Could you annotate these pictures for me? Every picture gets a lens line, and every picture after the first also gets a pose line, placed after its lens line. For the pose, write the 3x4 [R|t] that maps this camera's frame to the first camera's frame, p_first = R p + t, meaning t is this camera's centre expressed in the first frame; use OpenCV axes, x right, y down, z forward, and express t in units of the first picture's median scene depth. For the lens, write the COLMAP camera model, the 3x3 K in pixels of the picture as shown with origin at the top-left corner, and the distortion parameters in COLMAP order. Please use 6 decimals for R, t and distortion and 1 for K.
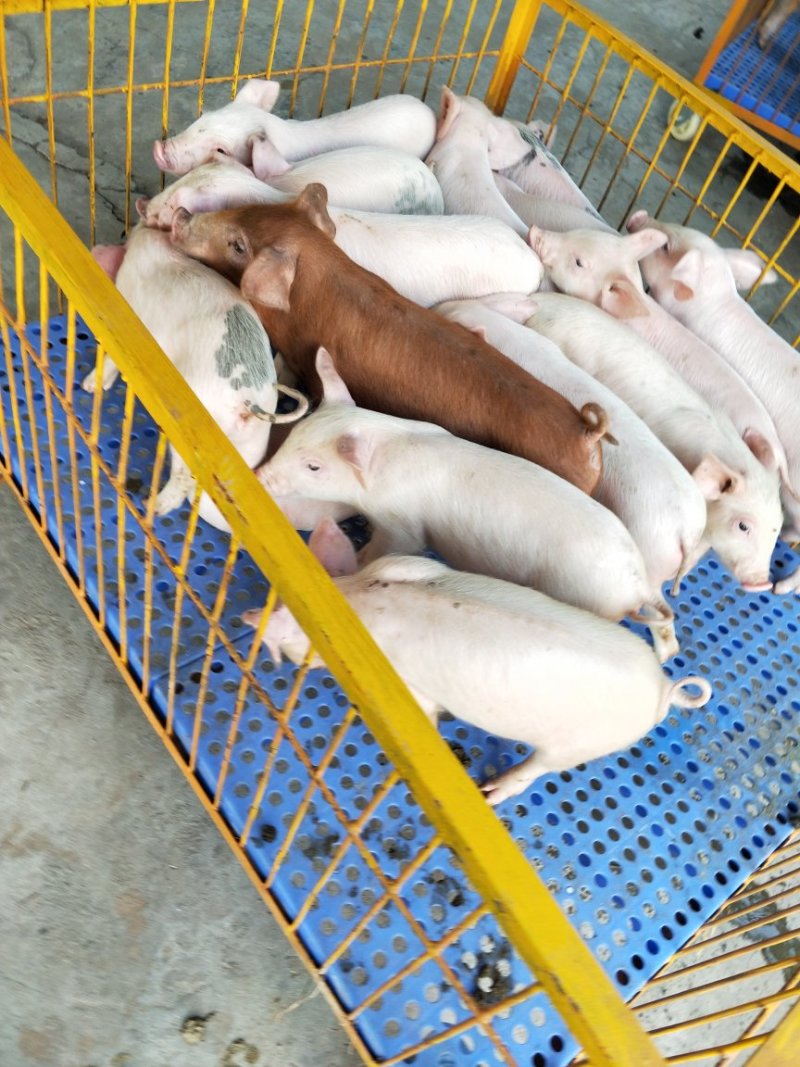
lens RADIAL K [[814.7, 0, 390.6], [0, 814.7, 544.7], [0, 0, 1]] dist [0.011463, -0.013292]
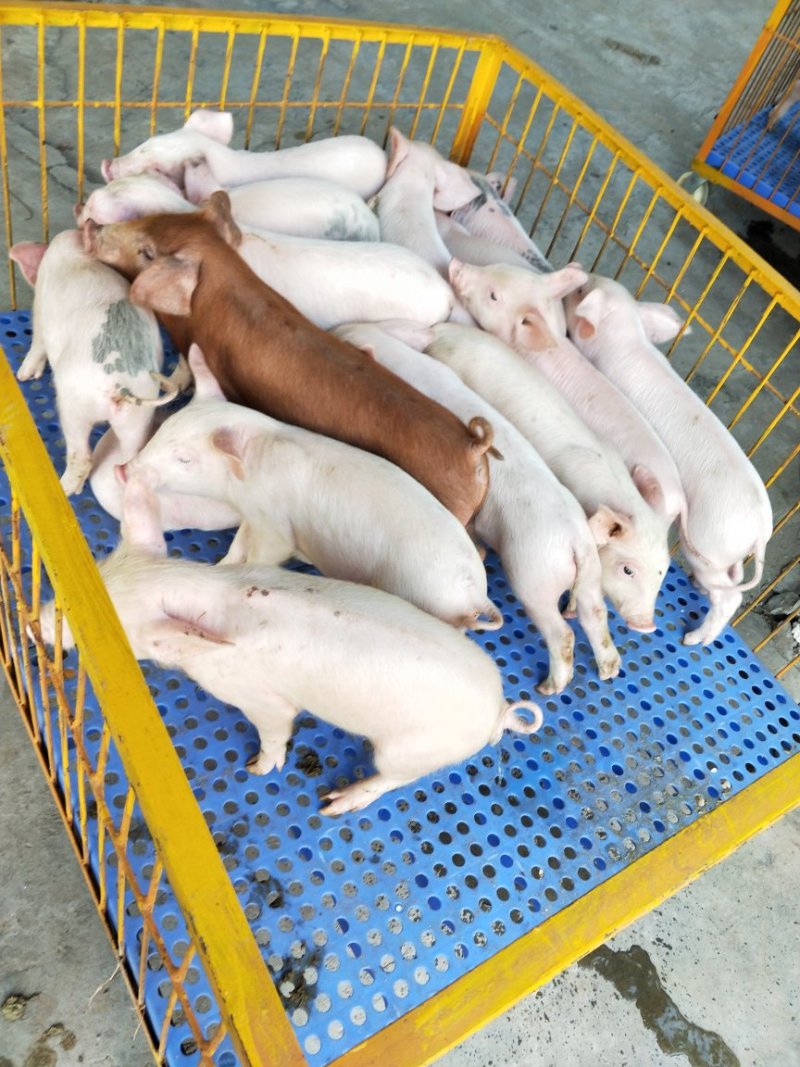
lens RADIAL K [[815.6, 0, 400.8], [0, 815.6, 541.7], [0, 0, 1]] dist [0.001931, -0.013819]
pose [[0.994063, 0.092296, -0.057623, 0.212093], [-0.096392, 0.992671, -0.072894, 0.051008], [0.050473, 0.078016, 0.995674, -0.008997]]
